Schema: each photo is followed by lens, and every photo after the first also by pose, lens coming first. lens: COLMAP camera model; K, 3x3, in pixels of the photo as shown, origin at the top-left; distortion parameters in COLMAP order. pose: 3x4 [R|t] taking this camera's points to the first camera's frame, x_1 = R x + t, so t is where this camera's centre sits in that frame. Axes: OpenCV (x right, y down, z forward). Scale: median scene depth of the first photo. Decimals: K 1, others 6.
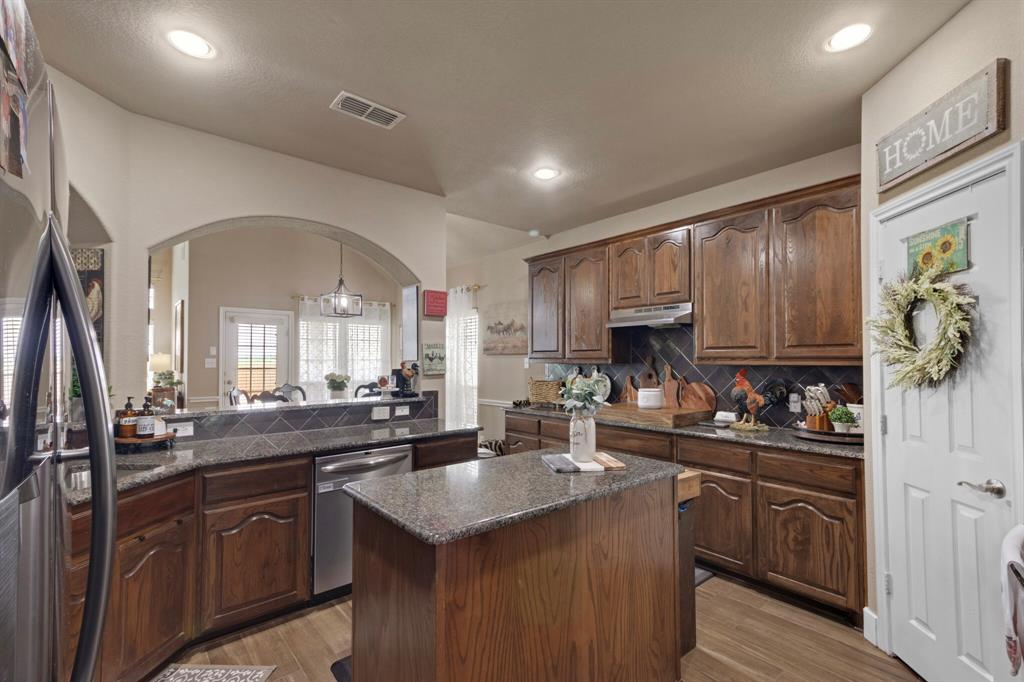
lens RADIAL K [[466.0, 0, 510.9], [0, 466.0, 357.9], [0, 0, 1]] dist [0.006687, 0.001042]
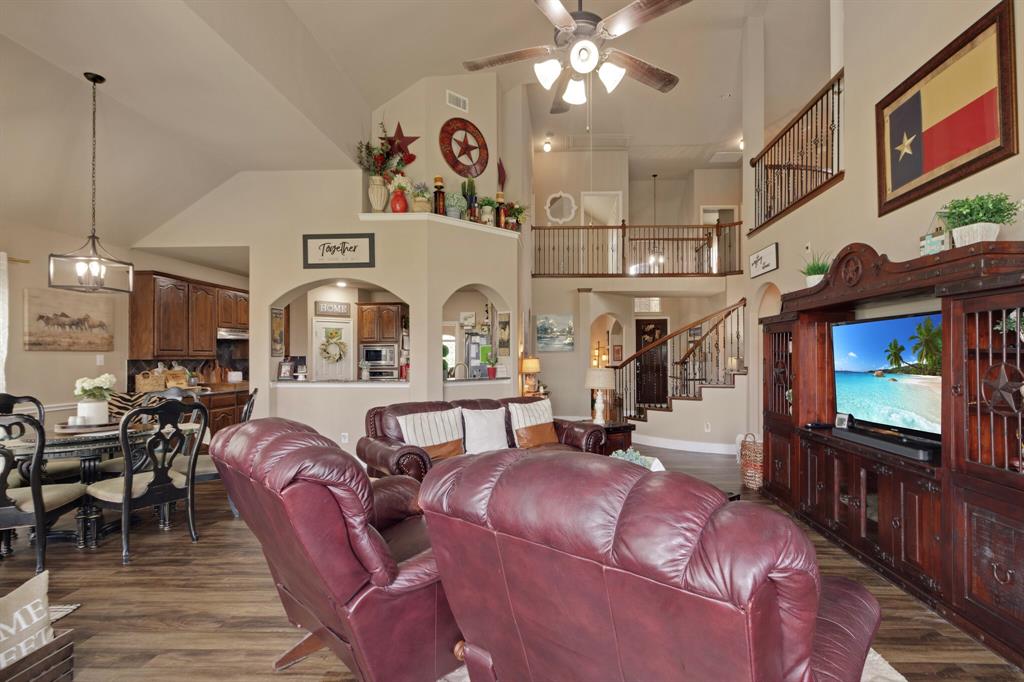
lens RADIAL K [[485.0, 0, 529.4], [0, 485.0, 352.0], [0, 0, 1]] dist [0.005711, 0.000129]
pose [[-0.718122, 0.012186, 0.695810, -2.028932], [0.004077, 0.999903, -0.013304, 0.016609], [-0.695905, -0.006717, -0.718102, 1.648490]]
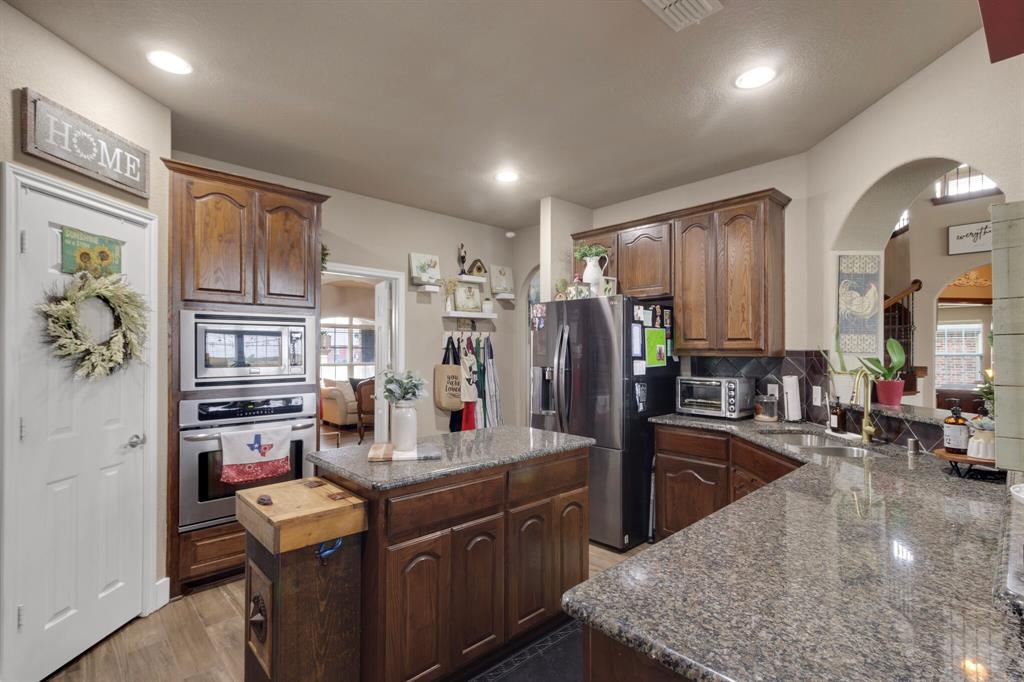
lens RADIAL K [[485.0, 0, 507.6], [0, 485.0, 348.3], [0, 0, 1]] dist [0.005711, 0.000129]
pose [[-0.999658, 0.001353, -0.026115, -0.030039], [0.001537, 0.999974, -0.007048, 0.003487], [0.026104, -0.007085, -0.999634, 1.168517]]
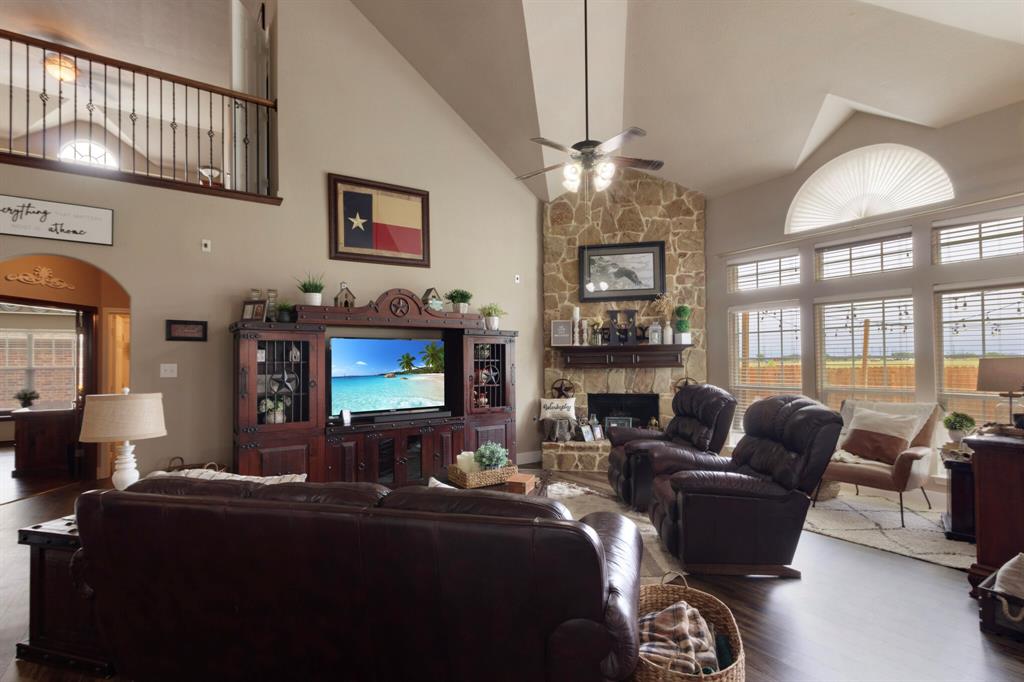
lens RADIAL K [[485.0, 0, 506.4], [0, 485.0, 350.5], [0, 0, 1]] dist [0.005711, 0.000129]
pose [[-0.119249, -0.012027, -0.992791, -0.484561], [0.010579, 0.999854, -0.013384, -0.001585], [0.992808, -0.012099, -0.119105, 1.013146]]
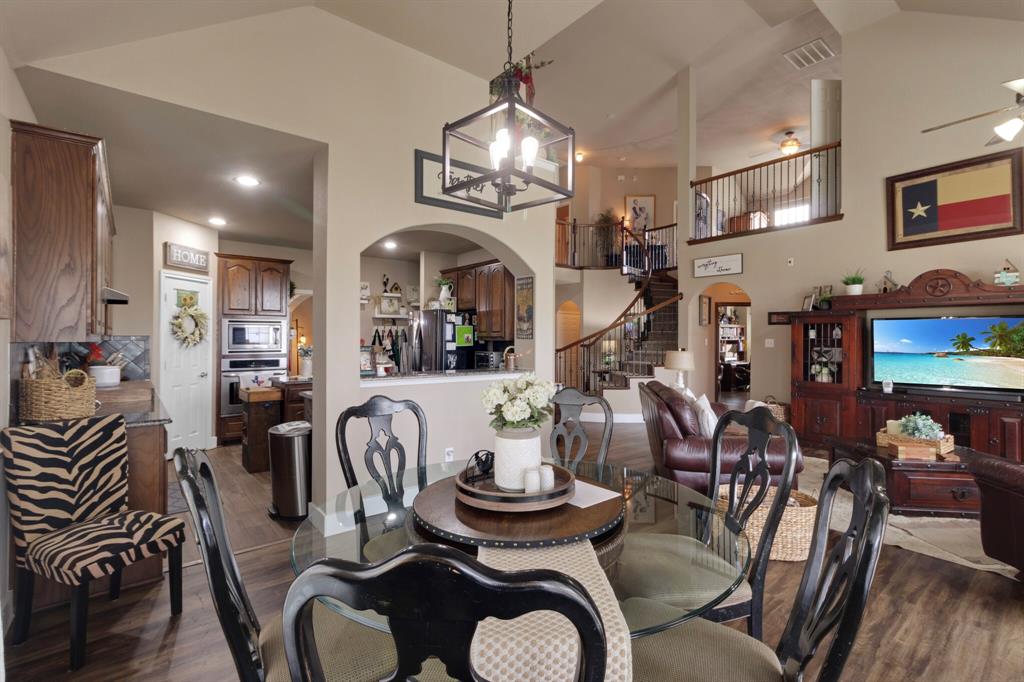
lens RADIAL K [[485.0, 0, 516.2], [0, 485.0, 335.3], [0, 0, 1]] dist [0.005711, 0.000129]
pose [[-0.999292, -0.000451, 0.037621, -0.624629], [-0.000823, 0.999951, -0.009865, 0.011285], [-0.037615, -0.009889, -0.999243, 2.045149]]
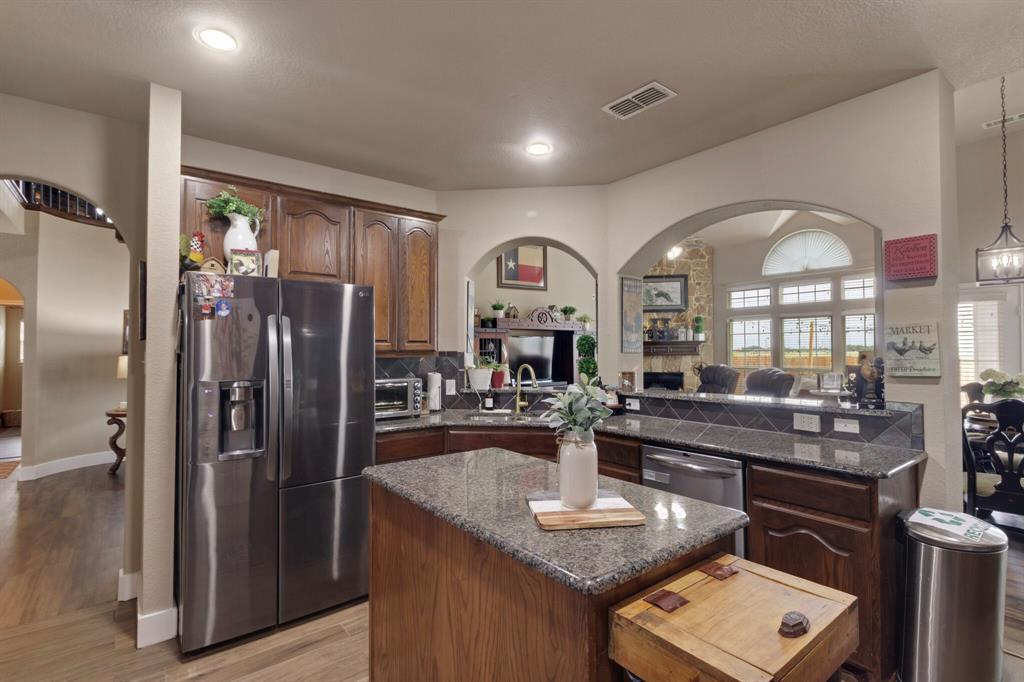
lens RADIAL K [[485.0, 0, 526.6], [0, 485.0, 338.9], [0, 0, 1]] dist [0.005711, 0.000129]
pose [[-0.026030, -0.018961, -0.999481, 0.484346], [0.005762, 0.999801, -0.019117, -0.004053], [0.999645, -0.006256, -0.025915, 0.528676]]
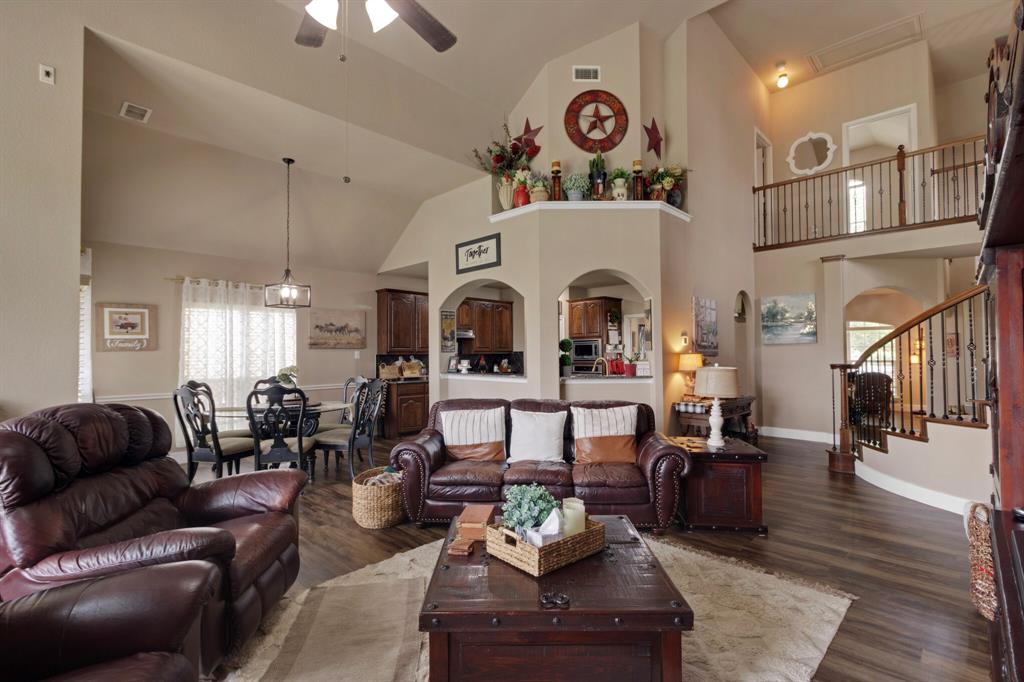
lens RADIAL K [[466.0, 0, 512.5], [0, 466.0, 339.3], [0, 0, 1]] dist [0.006687, 0.001042]
pose [[-0.078040, 0.033467, 0.996388, -2.129811], [0.004252, 0.999438, -0.033237, 0.018958], [-0.996941, 0.001642, -0.078138, 0.942179]]
